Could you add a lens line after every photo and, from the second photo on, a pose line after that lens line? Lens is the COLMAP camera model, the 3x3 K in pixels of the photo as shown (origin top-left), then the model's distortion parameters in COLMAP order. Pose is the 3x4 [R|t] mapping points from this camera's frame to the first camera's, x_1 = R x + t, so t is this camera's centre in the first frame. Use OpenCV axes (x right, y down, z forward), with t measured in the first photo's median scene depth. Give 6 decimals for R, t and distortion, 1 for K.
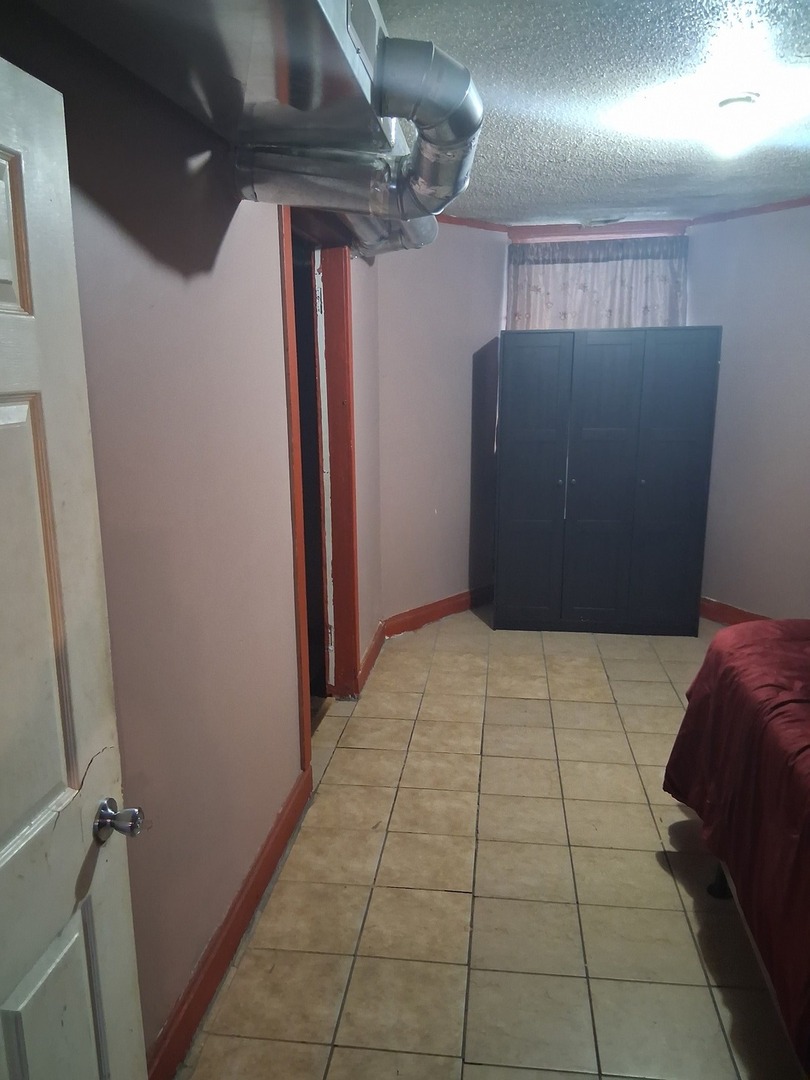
lens RADIAL K [[834.4, 0, 406.9], [0, 834.4, 559.2], [0, 0, 1]] dist [0.092834, -0.129347]
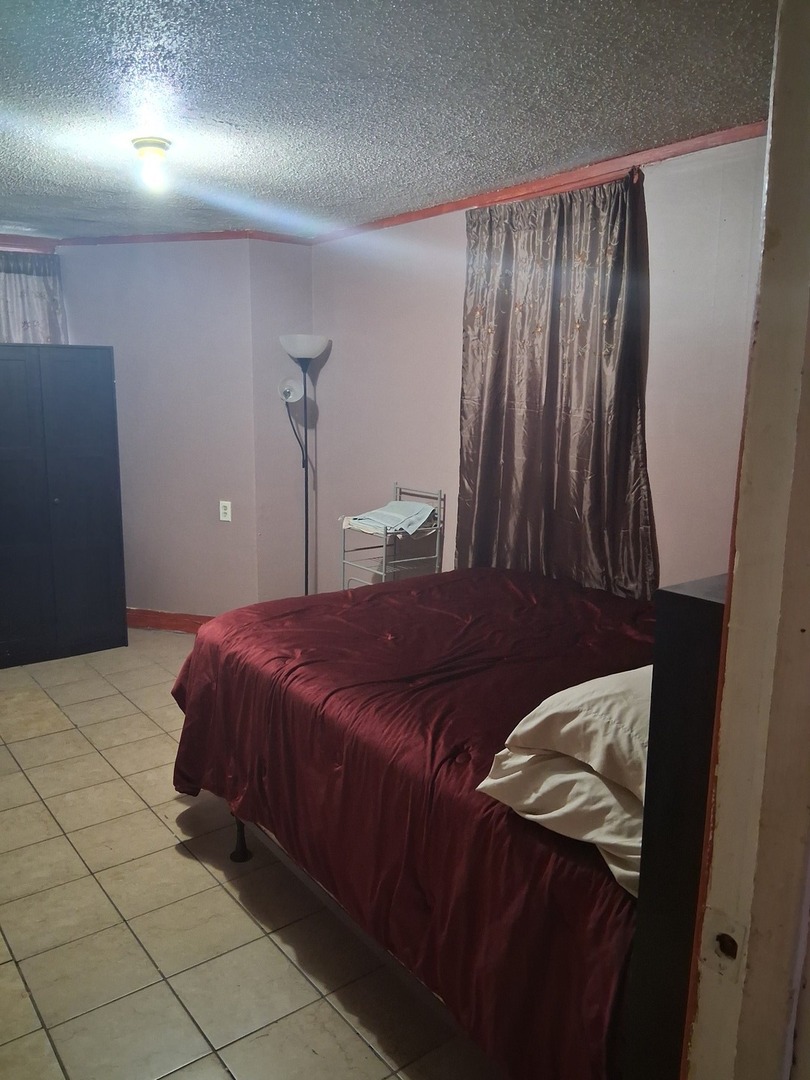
lens RADIAL K [[834.4, 0, 406.9], [0, 834.4, 559.2], [0, 0, 1]] dist [0.092834, -0.129347]
pose [[0.722923, -0.135888, 0.677434, -0.148782], [0.148562, 0.988107, 0.039669, -0.004215], [-0.674768, 0.071964, 0.734513, 0.009043]]
